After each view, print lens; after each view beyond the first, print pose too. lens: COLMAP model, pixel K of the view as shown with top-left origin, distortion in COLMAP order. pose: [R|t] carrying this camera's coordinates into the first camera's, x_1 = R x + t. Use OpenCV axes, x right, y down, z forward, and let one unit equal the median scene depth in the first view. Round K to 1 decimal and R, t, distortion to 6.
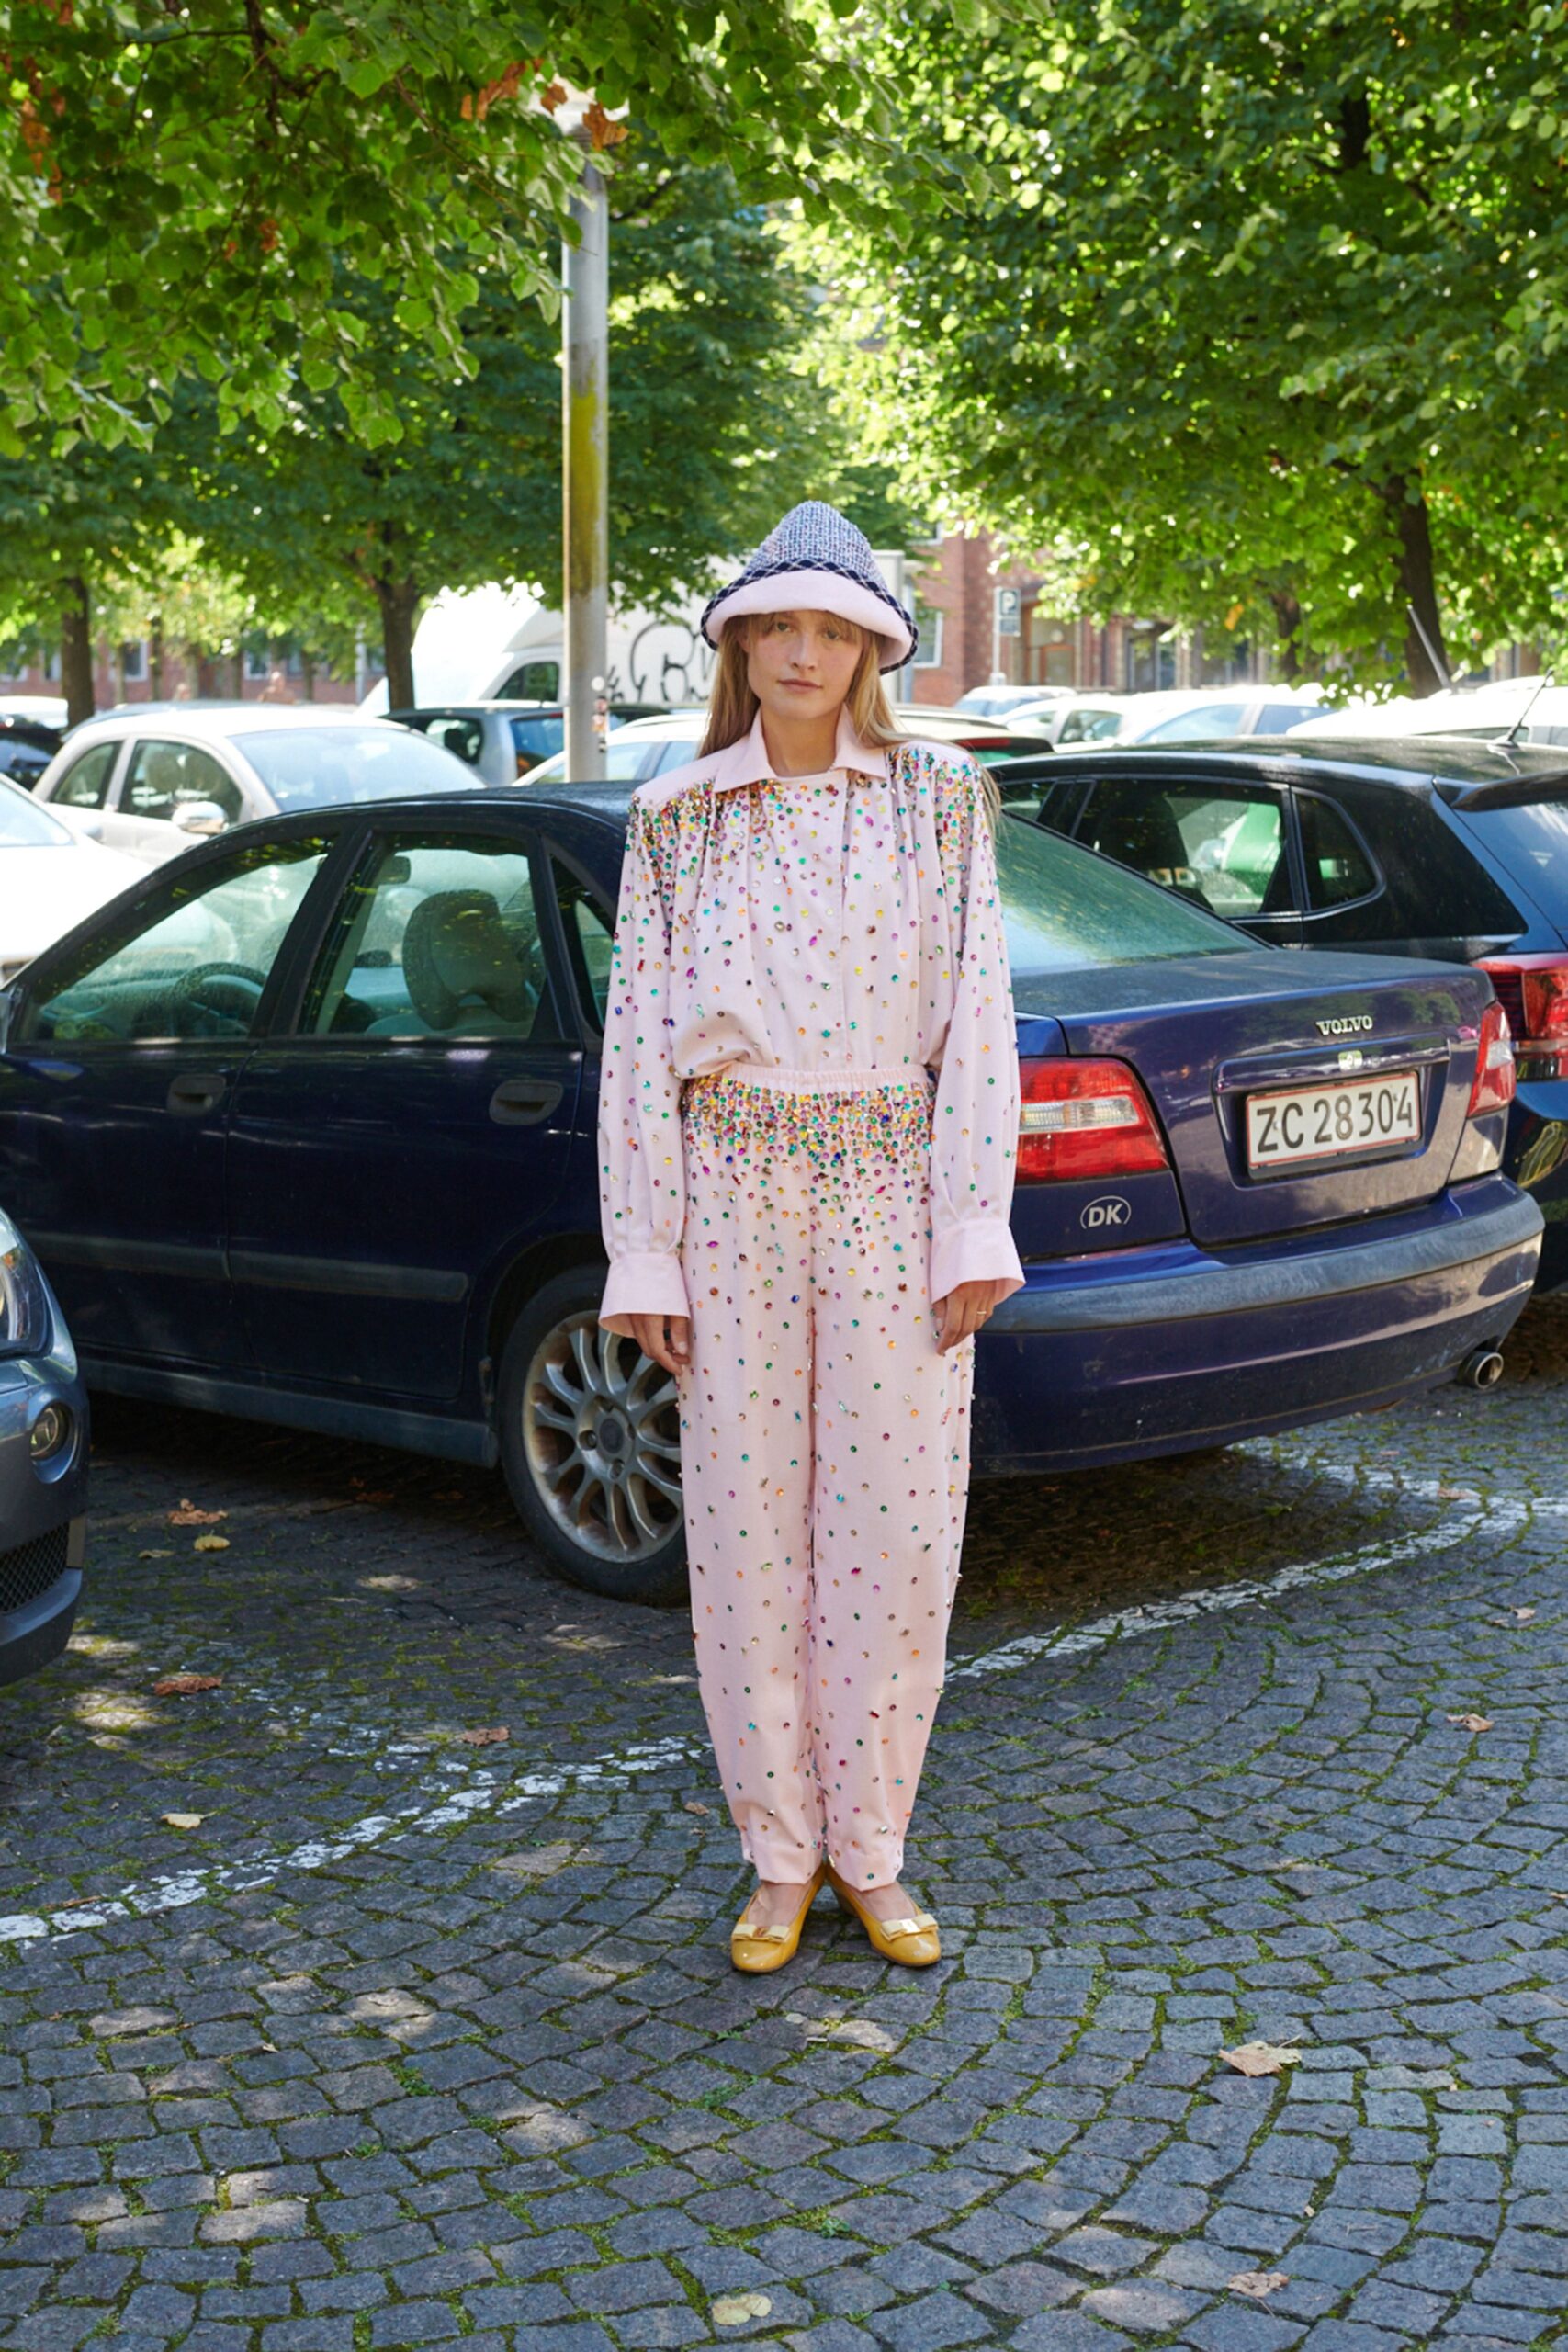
lens RADIAL K [[3675.2, 0, 824.1], [0, 3675.2, 1134.5], [0, 0, 1]] dist [0.008080, -0.101800]
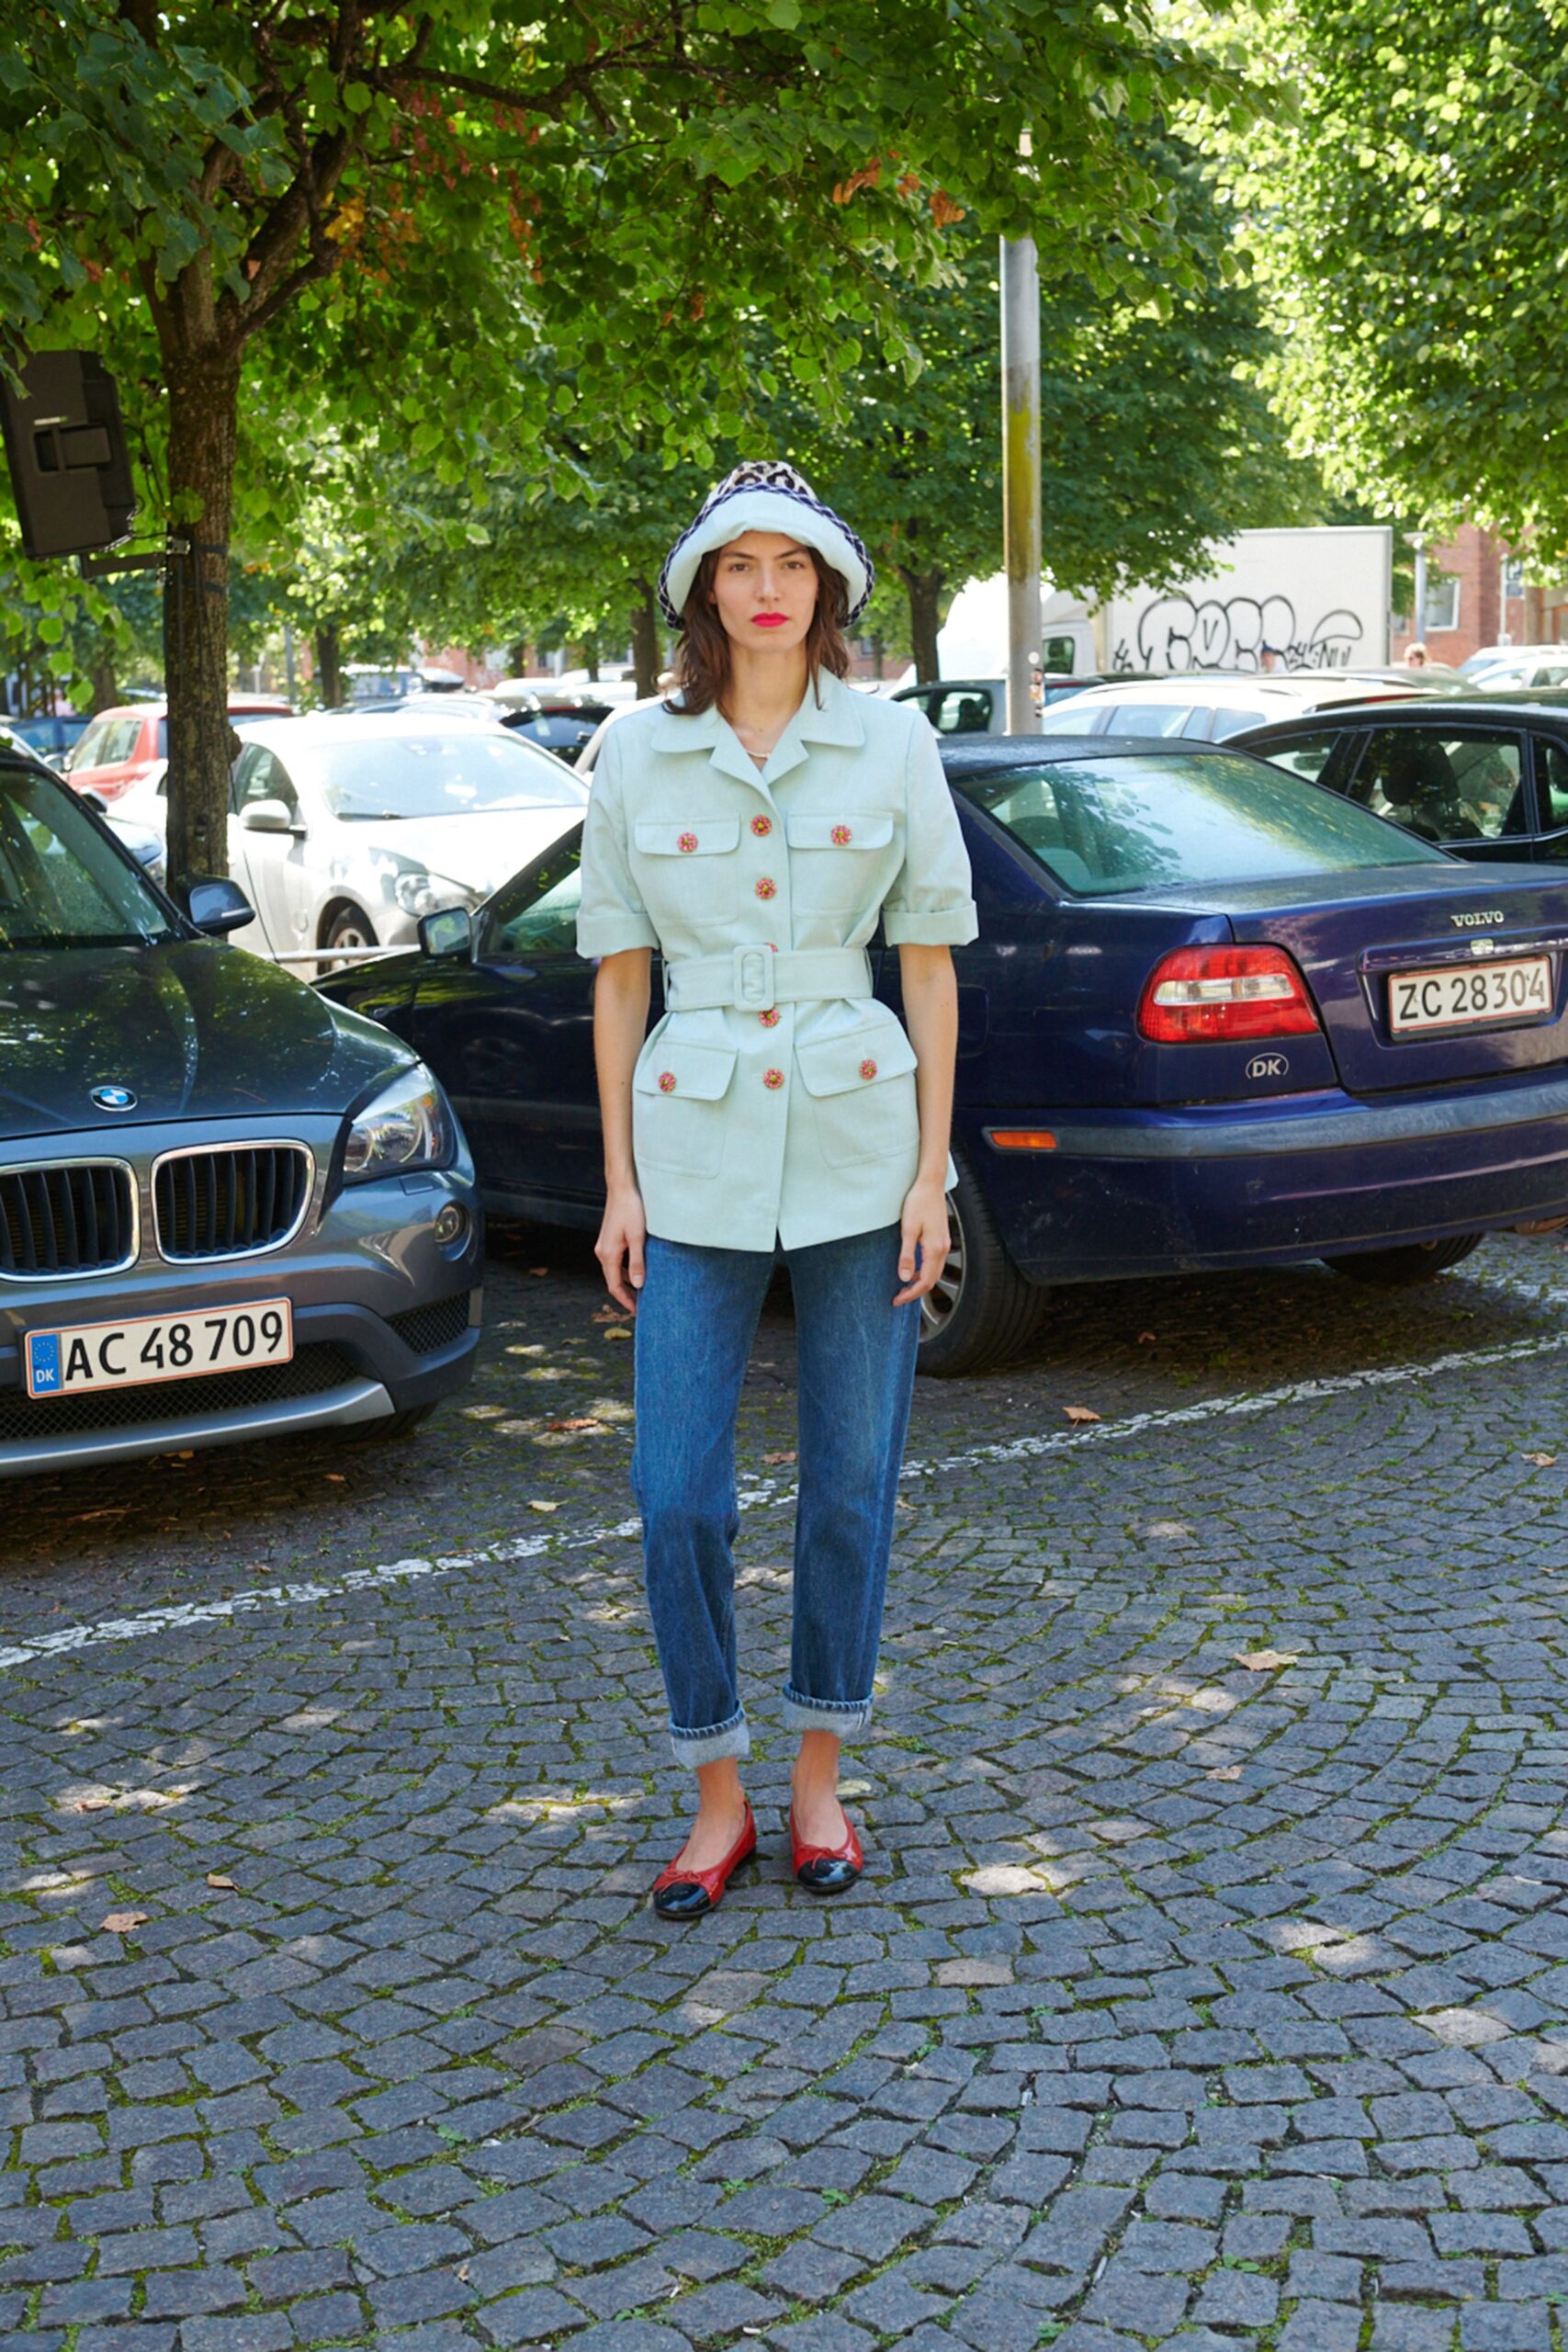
lens RADIAL K [[3509.1, 0, 784.2], [0, 3509.1, 1134.1], [0, 0, 1]] dist [0.013696, -0.081383]
pose [[0.982347, -0.003624, -0.187033, 0.132221], [0.006169, 0.999896, 0.013031, 0.026480], [0.186966, -0.013954, 0.982267, -0.220746]]
